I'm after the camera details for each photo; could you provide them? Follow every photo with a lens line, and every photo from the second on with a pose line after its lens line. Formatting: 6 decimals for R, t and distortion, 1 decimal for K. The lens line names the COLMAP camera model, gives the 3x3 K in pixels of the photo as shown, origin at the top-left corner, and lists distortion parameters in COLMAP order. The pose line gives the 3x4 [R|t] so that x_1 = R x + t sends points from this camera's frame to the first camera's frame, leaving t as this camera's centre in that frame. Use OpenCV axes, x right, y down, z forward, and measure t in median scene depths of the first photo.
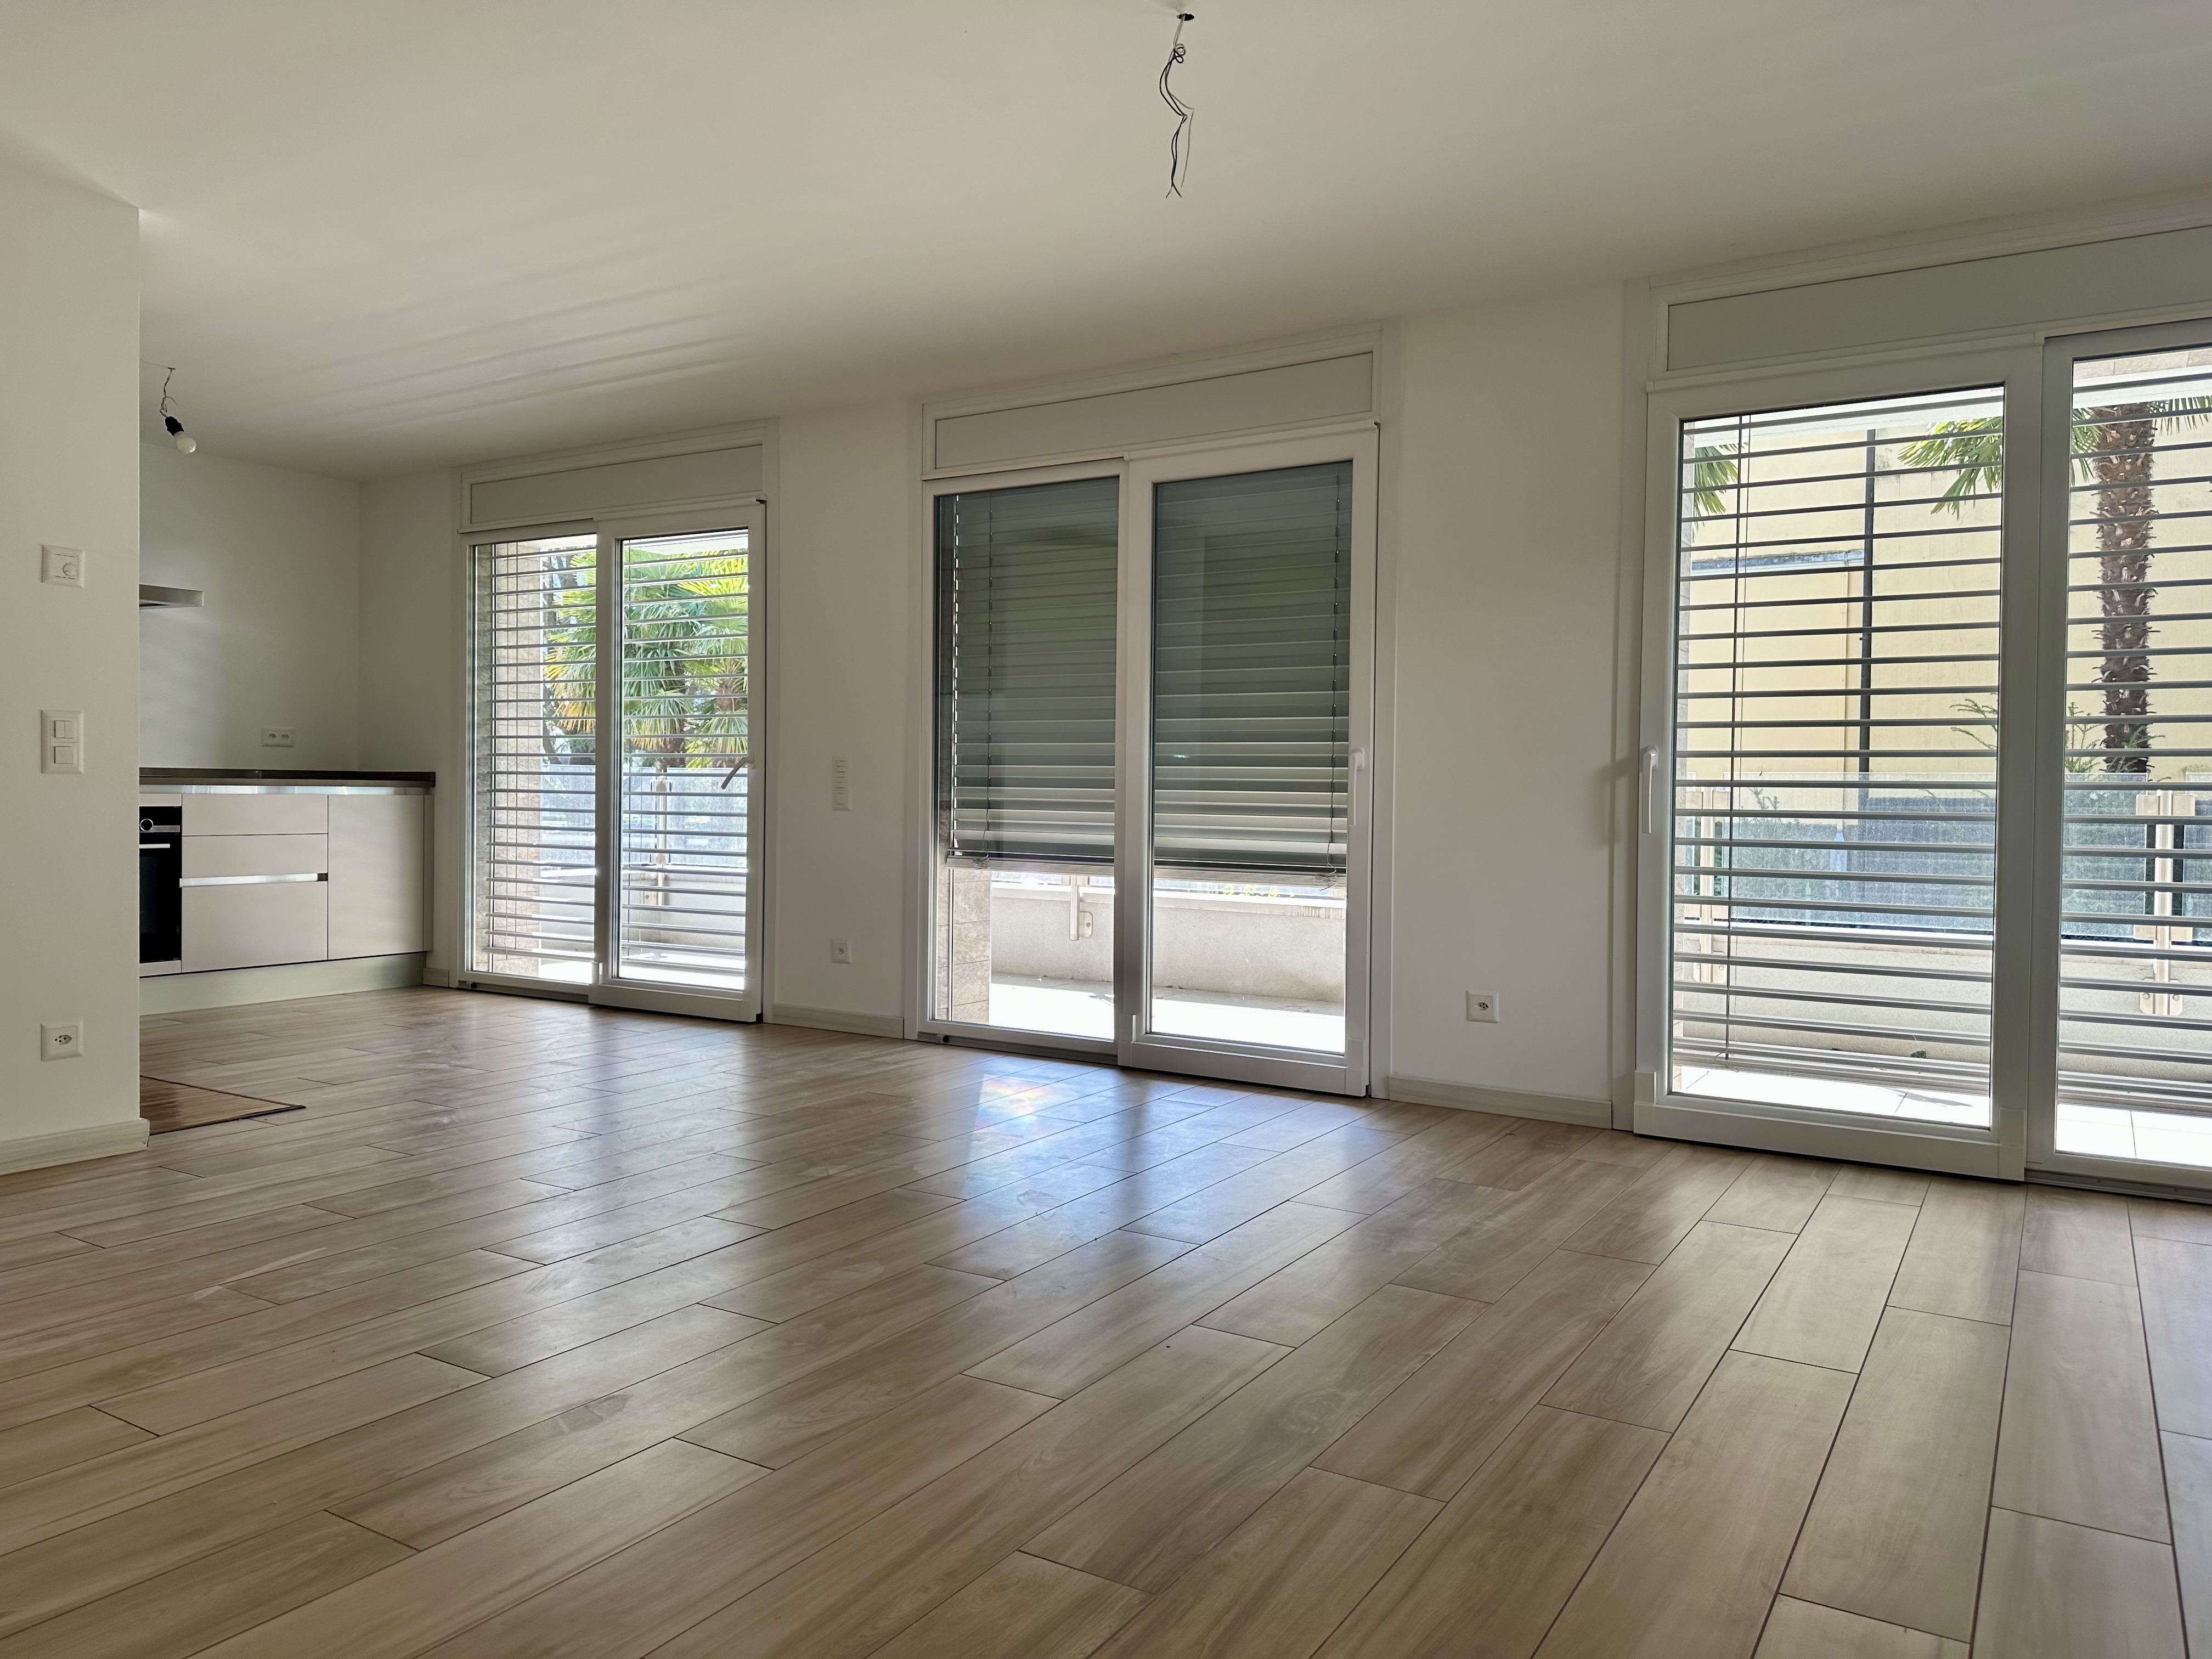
lens RADIAL K [[1577.9, 0, 1104.5], [0, 1577.9, 814.3], [0, 0, 1]] dist [-0.003432, -0.000880]
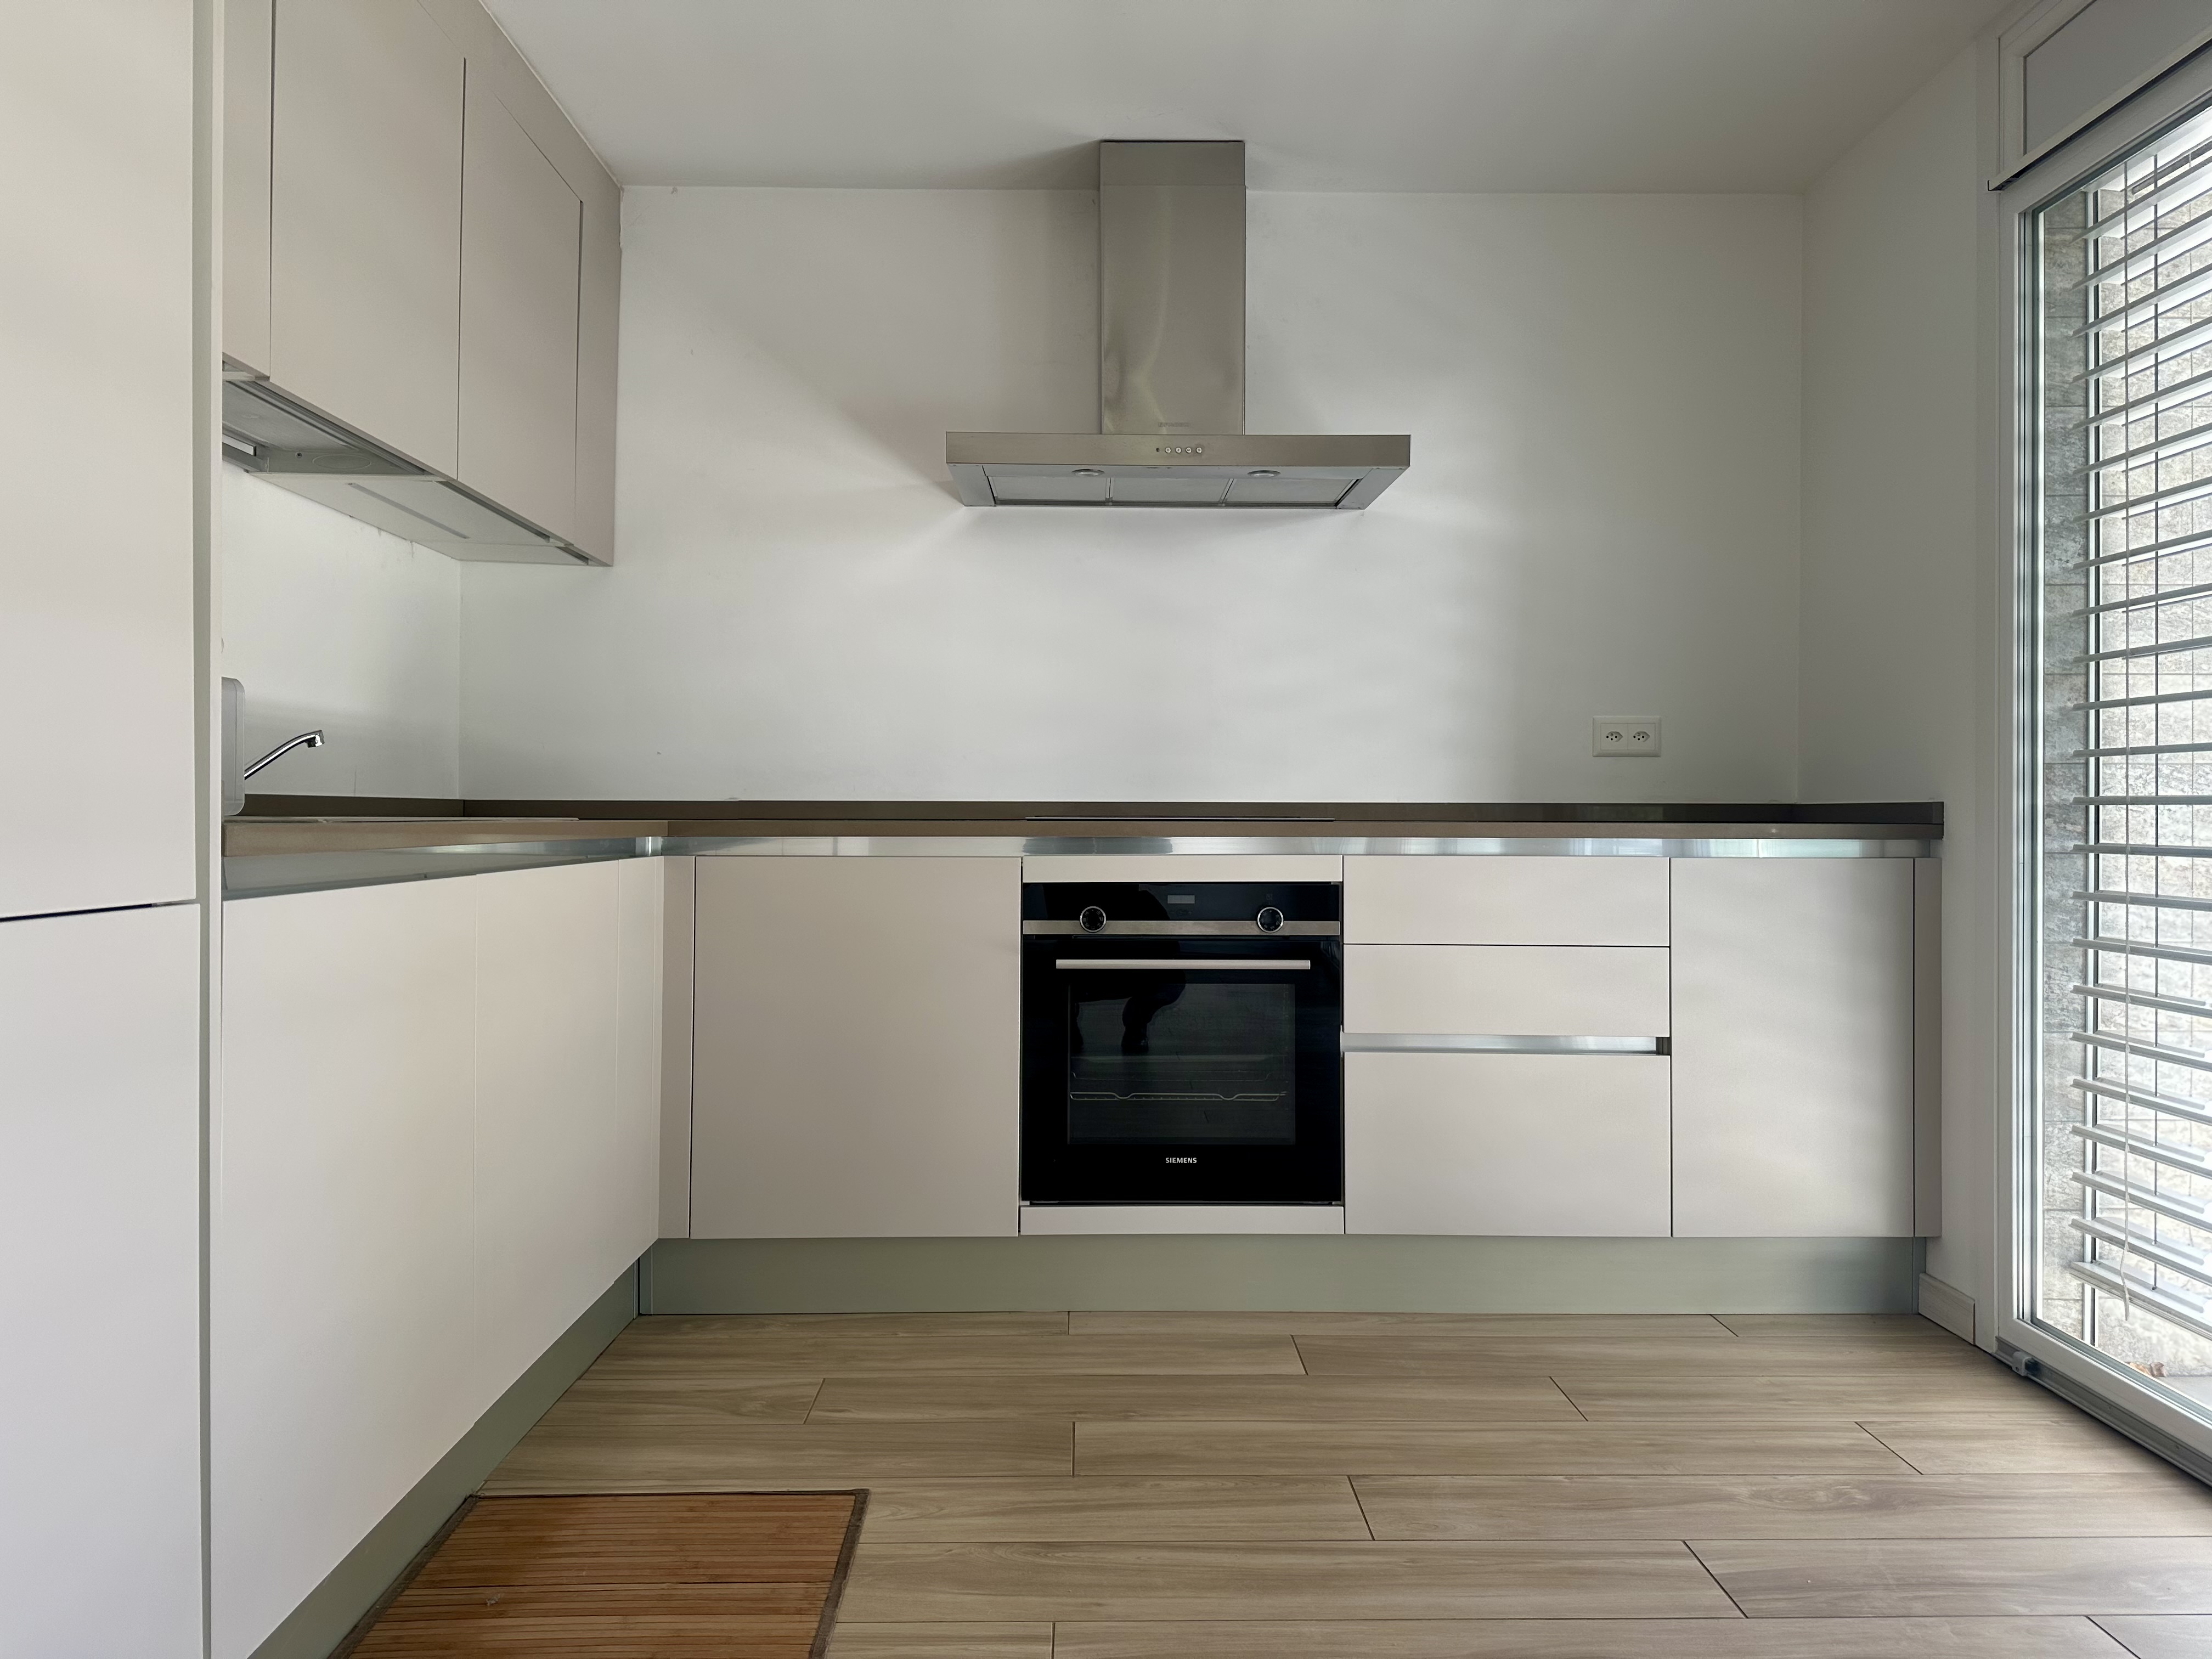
lens RADIAL K [[1577.9, 0, 1106.0], [0, 1577.9, 811.7], [0, 0, 1]] dist [-0.003432, -0.000880]
pose [[0.535054, -0.014502, -0.844693, -0.197863], [-0.012854, 0.999597, -0.025304, -0.011418], [0.844720, 0.024397, 0.534652, 0.605370]]
